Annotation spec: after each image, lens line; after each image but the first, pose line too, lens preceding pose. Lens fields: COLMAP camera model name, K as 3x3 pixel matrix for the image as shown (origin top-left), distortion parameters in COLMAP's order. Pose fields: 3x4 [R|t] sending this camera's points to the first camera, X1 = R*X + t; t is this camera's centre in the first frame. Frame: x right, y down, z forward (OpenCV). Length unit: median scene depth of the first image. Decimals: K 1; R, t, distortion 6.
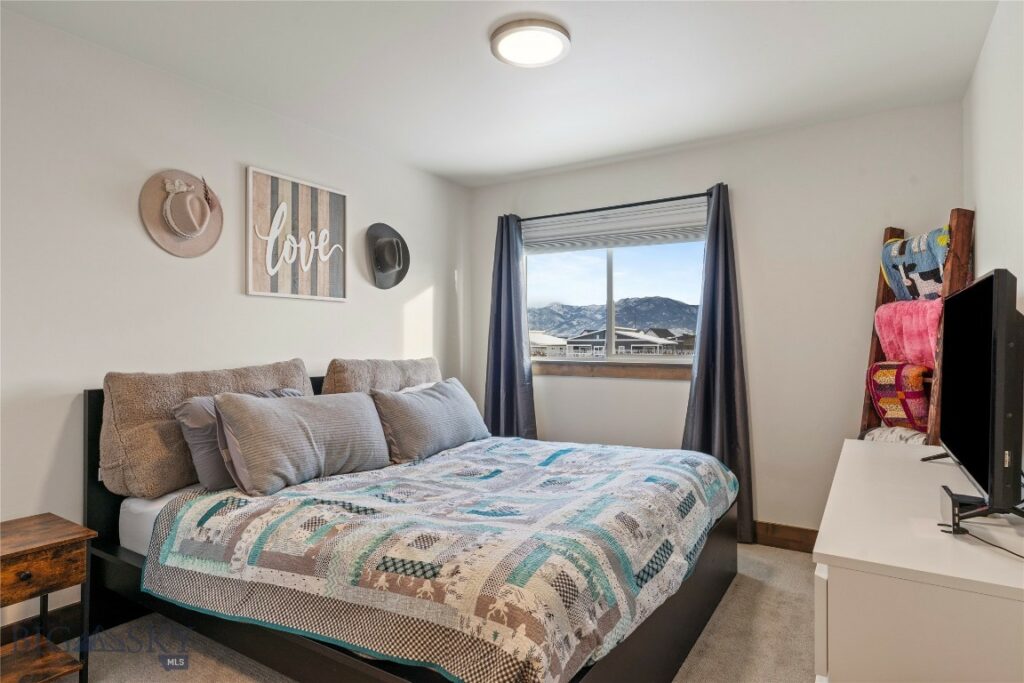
lens RADIAL K [[564.2, 0, 509.6], [0, 564.2, 349.0], [0, 0, 1]] dist [-0.021183, -0.000032]
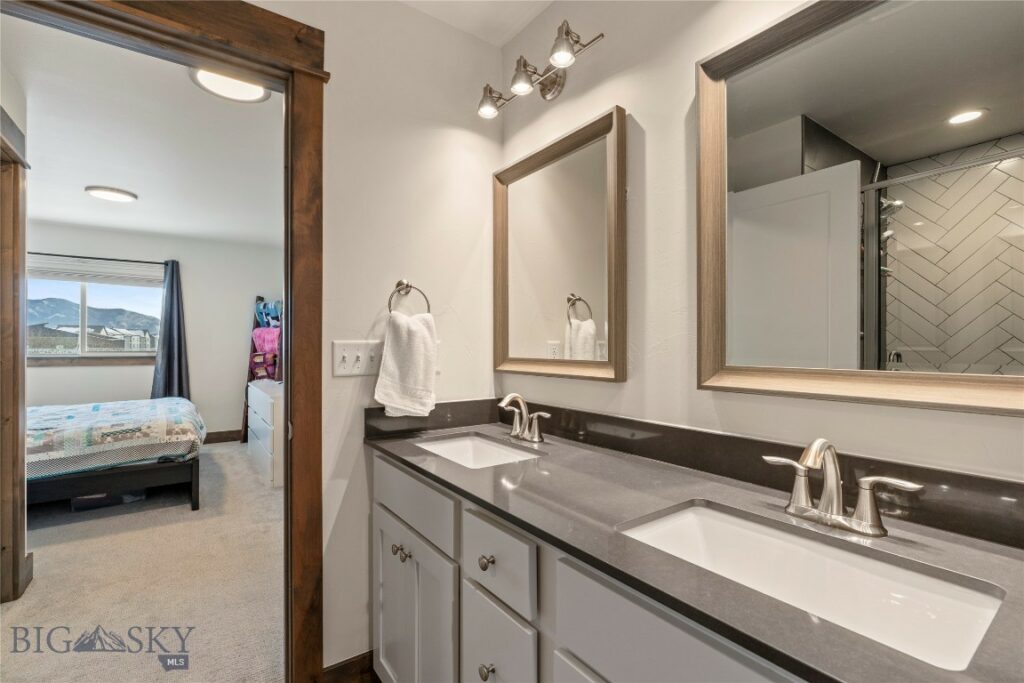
lens RADIAL K [[464.5, 0, 506.1], [0, 464.5, 343.1], [0, 0, 1]] dist [0.001039, 0.000238]
pose [[0.378737, 0.006505, 0.925482, -0.787634], [0.006976, 0.999927, -0.009884, 0.009728], [-0.925478, 0.010200, 0.378664, -0.758877]]
